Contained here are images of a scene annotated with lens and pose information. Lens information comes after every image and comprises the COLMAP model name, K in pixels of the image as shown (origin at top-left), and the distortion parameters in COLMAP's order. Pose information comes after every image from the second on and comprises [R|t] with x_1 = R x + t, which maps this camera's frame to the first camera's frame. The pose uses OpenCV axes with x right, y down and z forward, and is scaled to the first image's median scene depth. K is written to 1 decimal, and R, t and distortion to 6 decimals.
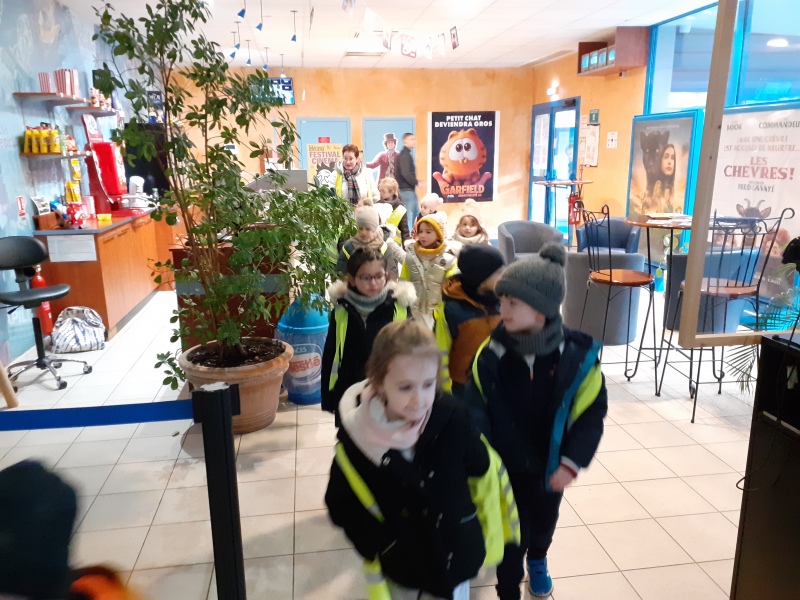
lens RADIAL K [[629.1, 0, 398.7], [0, 629.1, 303.8], [0, 0, 1]] dist [0.012878, -0.017311]
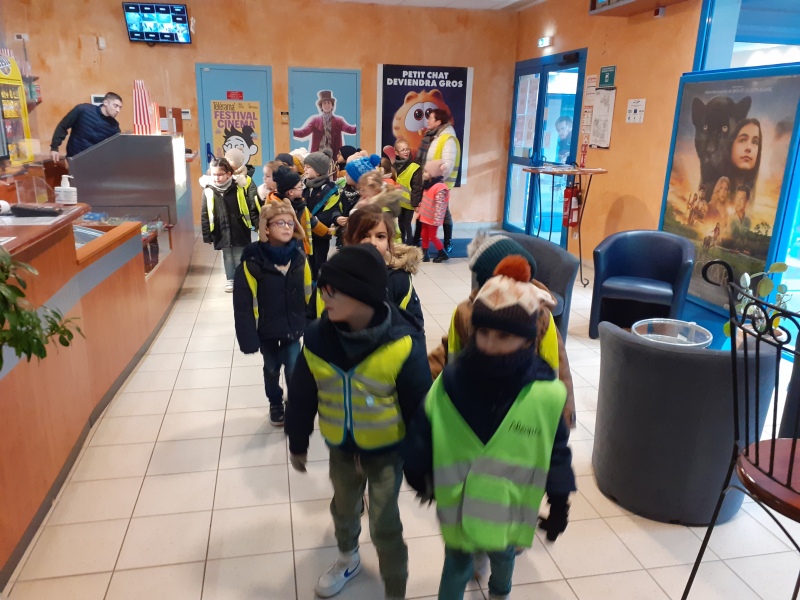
lens RADIAL K [[629.1, 0, 403.0], [0, 629.1, 298.1], [0, 0, 1]] dist [0.012878, -0.017311]
pose [[0.997431, 0.024479, 0.067316, 0.033521], [-0.026968, 0.998976, 0.036328, -0.057096], [-0.066358, -0.038050, 0.997070, 0.250028]]
